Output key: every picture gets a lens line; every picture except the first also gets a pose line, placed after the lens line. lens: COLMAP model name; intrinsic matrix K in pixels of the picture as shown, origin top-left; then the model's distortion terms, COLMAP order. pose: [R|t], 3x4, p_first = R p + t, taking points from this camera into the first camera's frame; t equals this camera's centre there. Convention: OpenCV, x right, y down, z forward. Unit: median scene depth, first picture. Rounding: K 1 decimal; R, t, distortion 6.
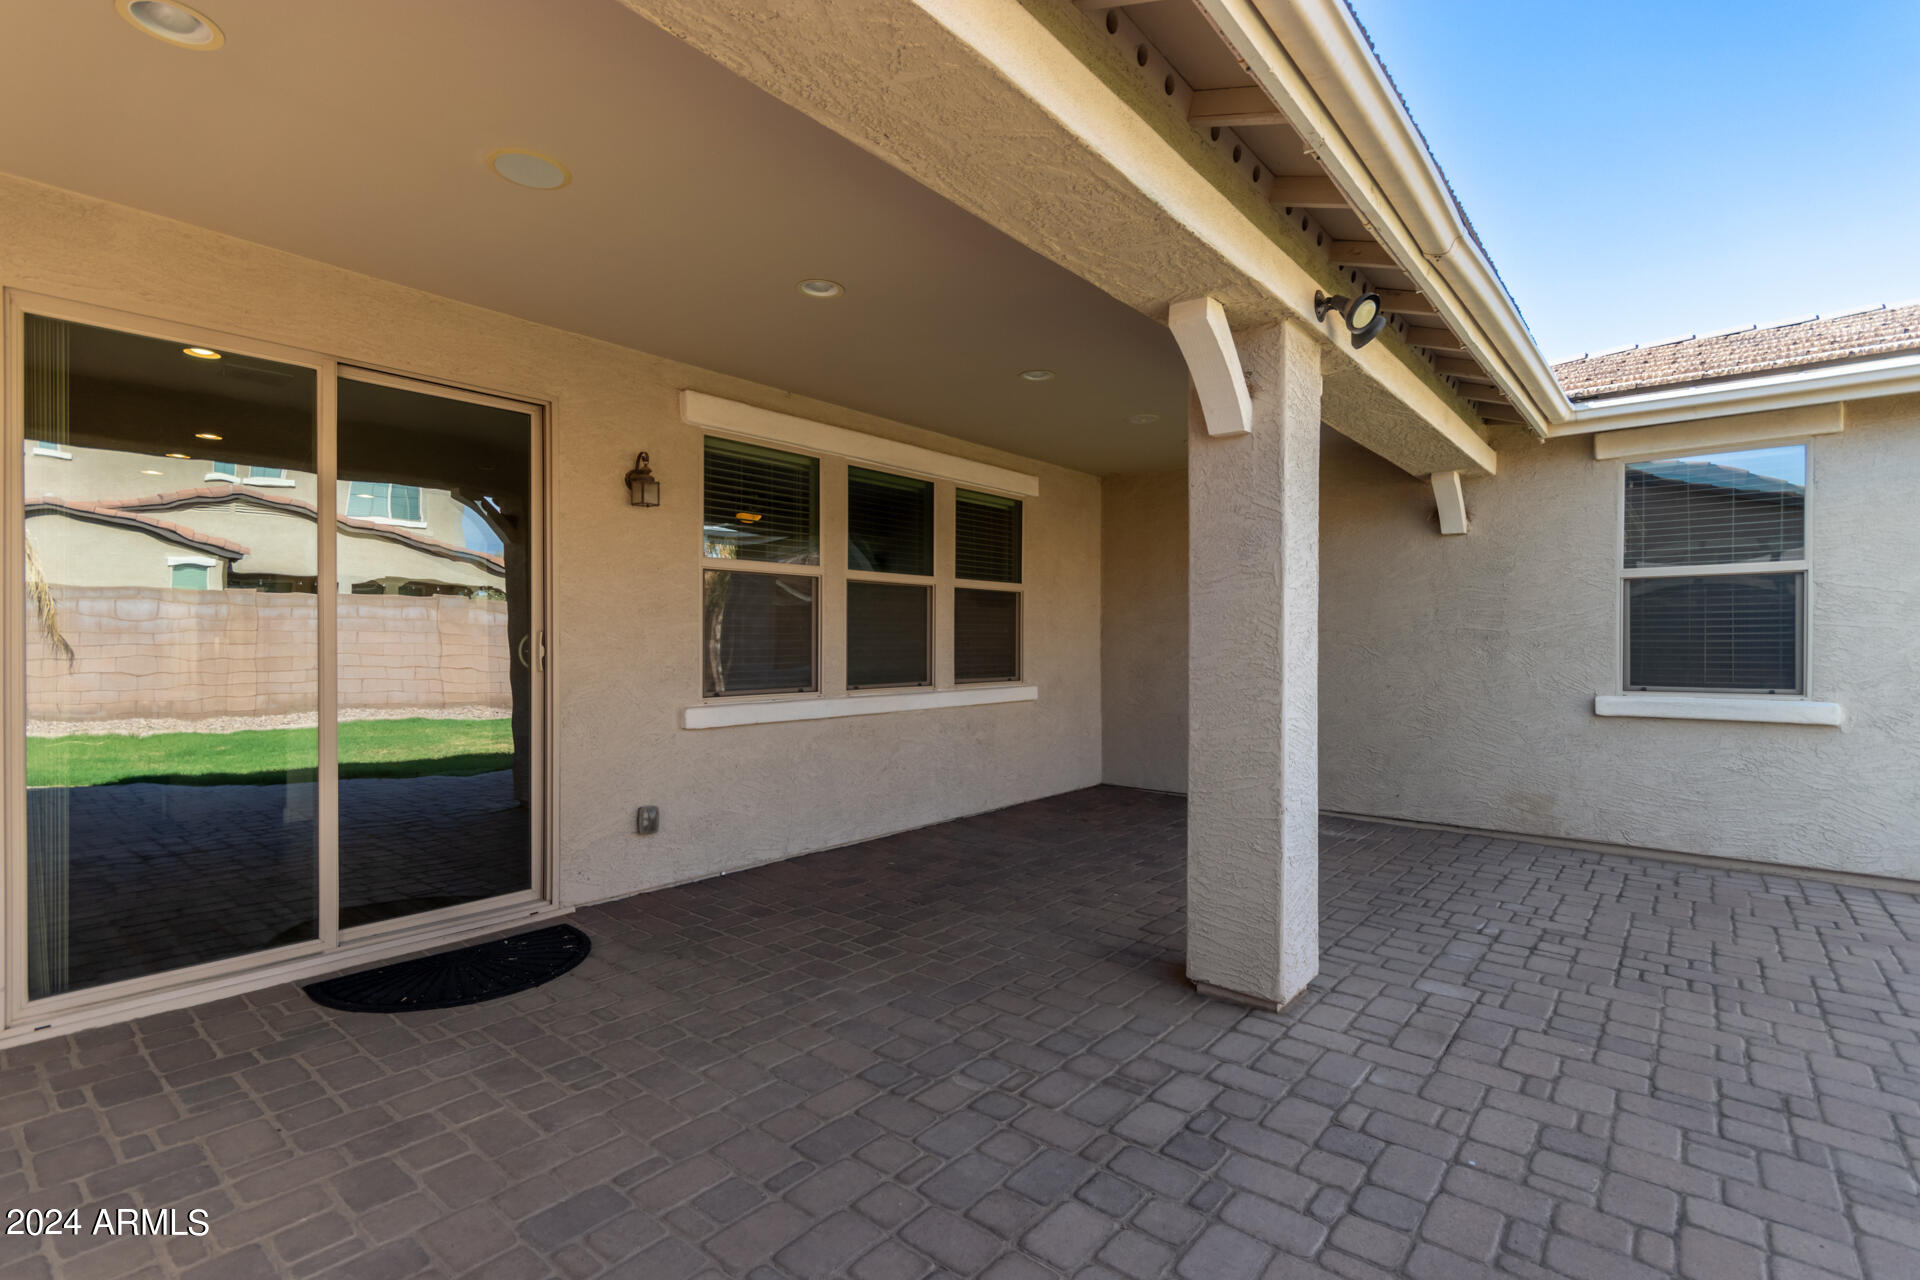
lens RADIAL K [[886.3, 0, 962.9], [0, 886.3, 644.9], [0, 0, 1]] dist [0.002026, 0.000405]
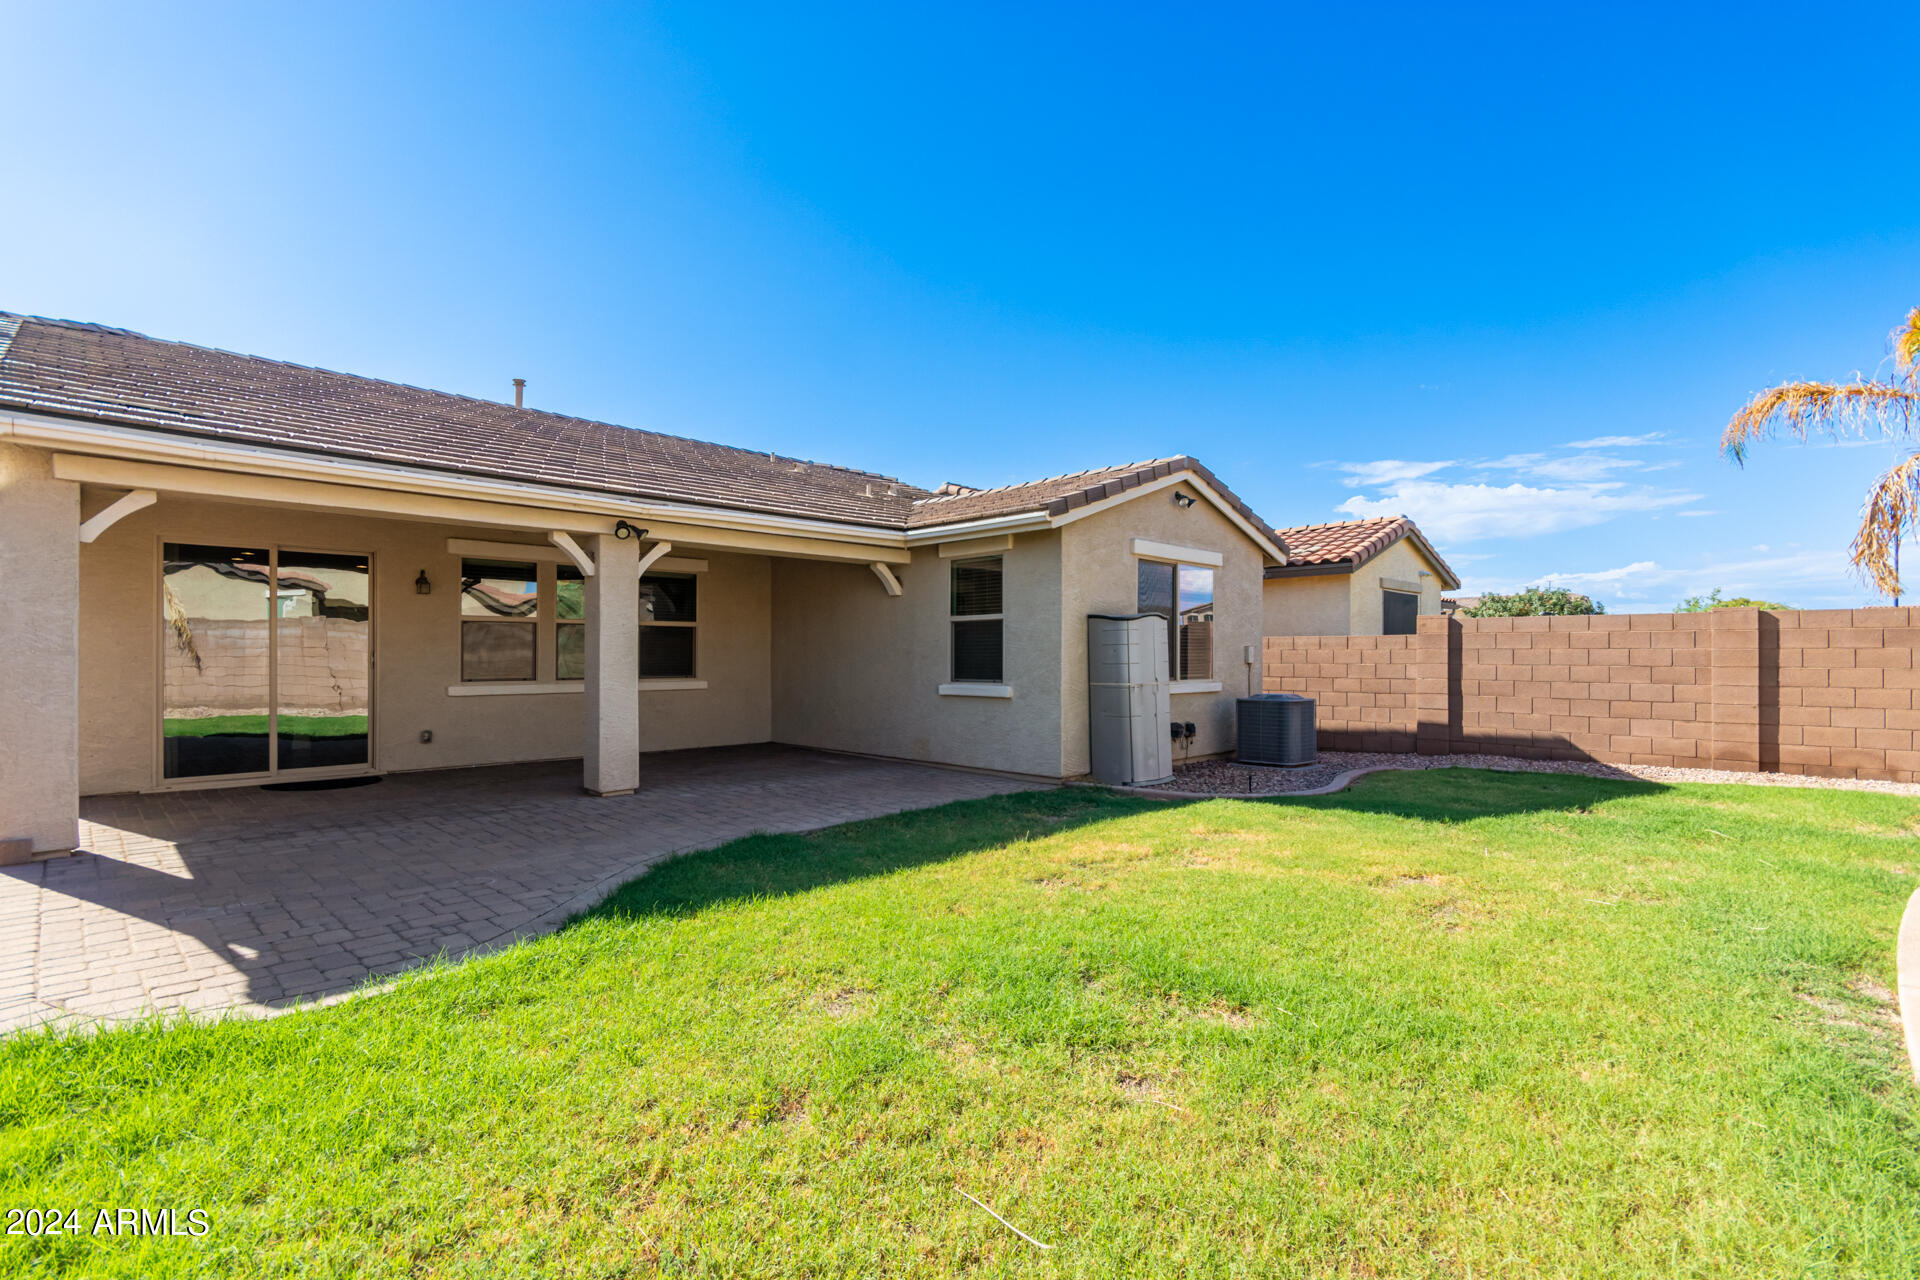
lens RADIAL K [[886.3, 0, 962.9], [0, 886.3, 644.9], [0, 0, 1]] dist [0.002026, 0.000405]
pose [[0.996166, -0.000547, -0.087482, 0.982009], [-0.000898, 0.999864, -0.016475, 0.005609], [0.087479, 0.016490, 0.996030, -0.909298]]
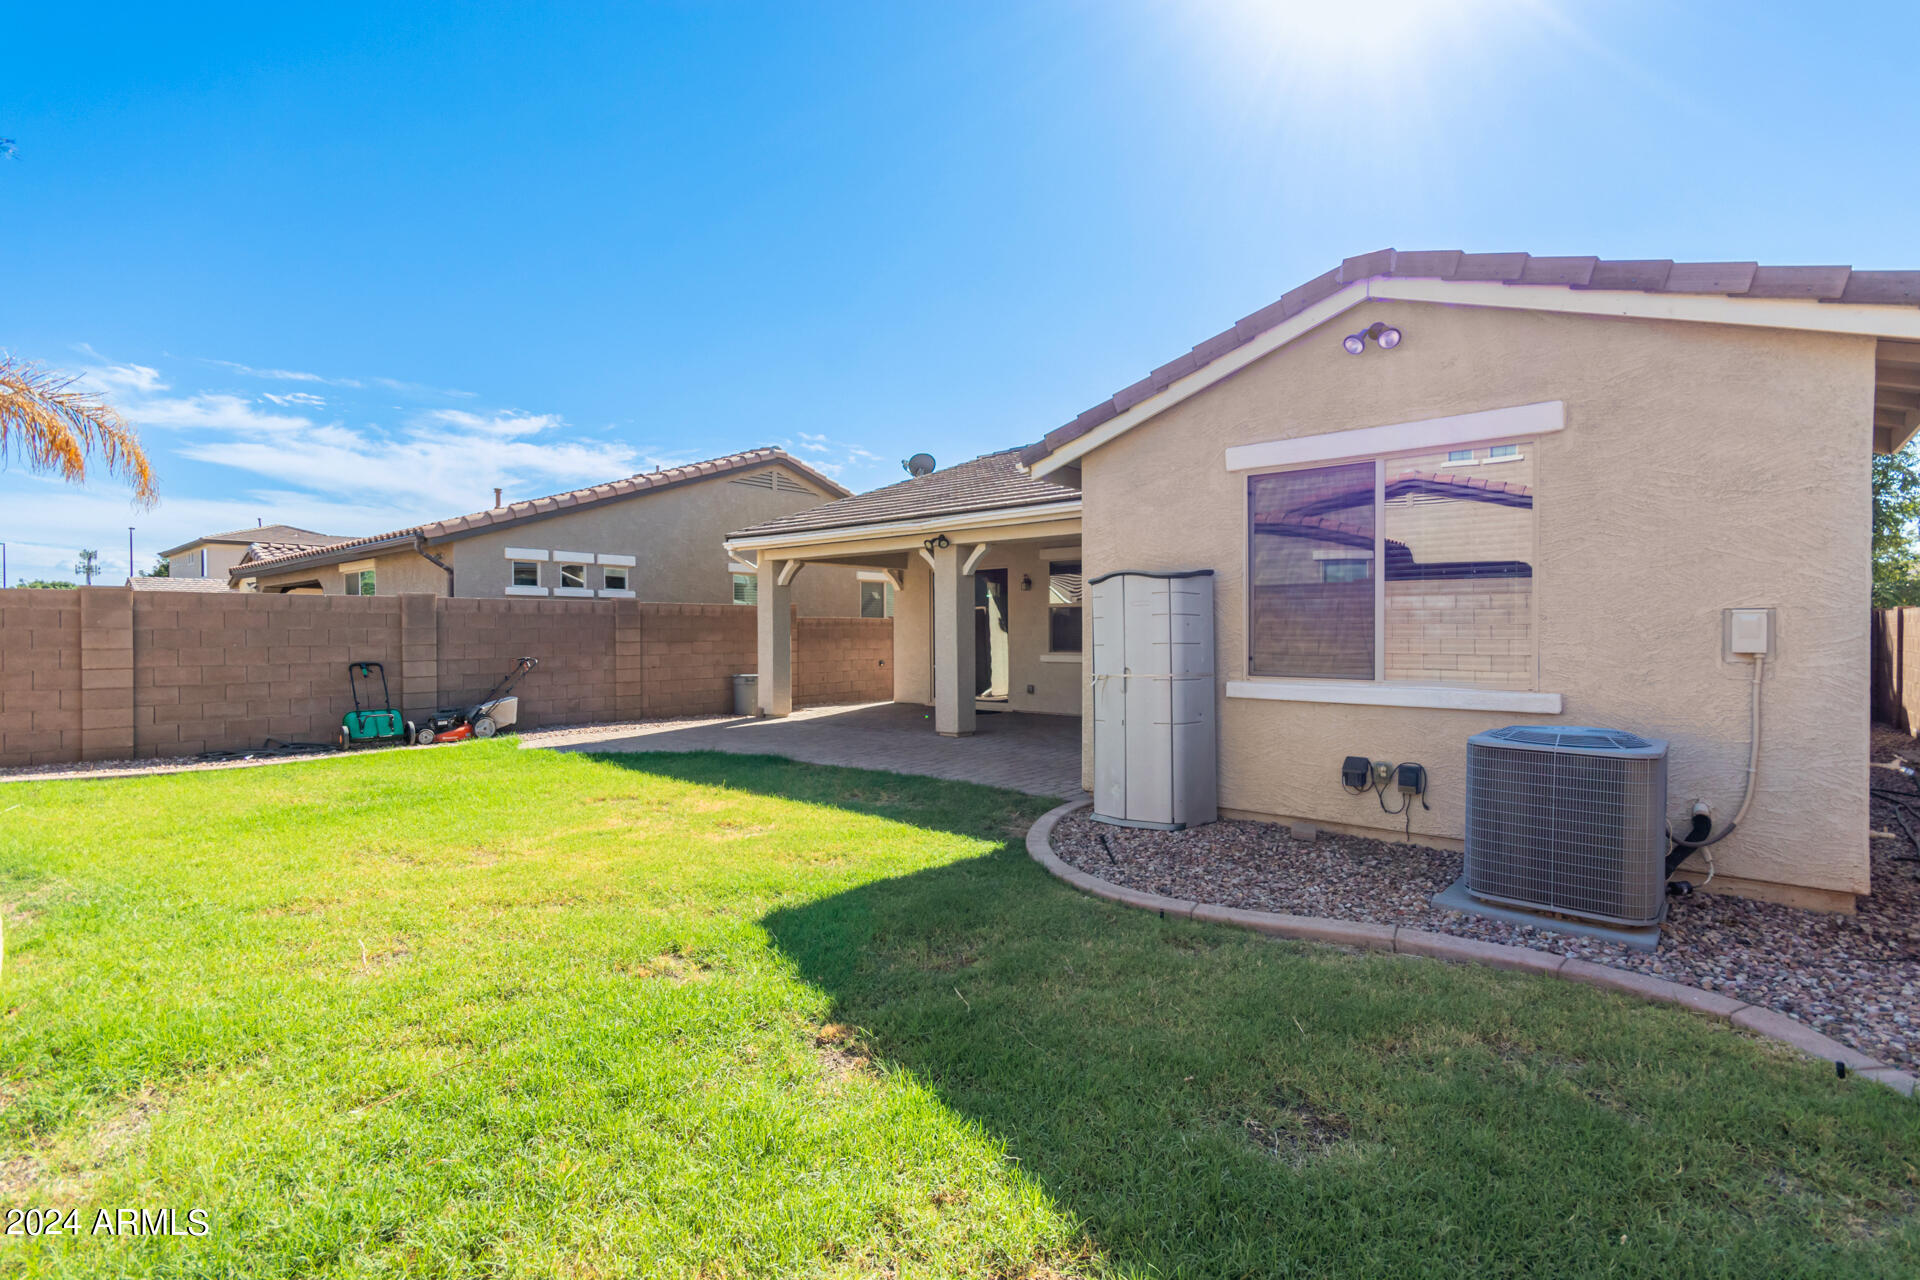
lens RADIAL K [[886.3, 0, 962.9], [0, 886.3, 644.9], [0, 0, 1]] dist [0.002026, 0.000405]
pose [[-0.003382, 0.014239, -0.999893, 2.373211], [-0.002762, 0.999895, 0.014248, -0.004121], [0.999990, 0.002810, -0.003342, 0.650164]]
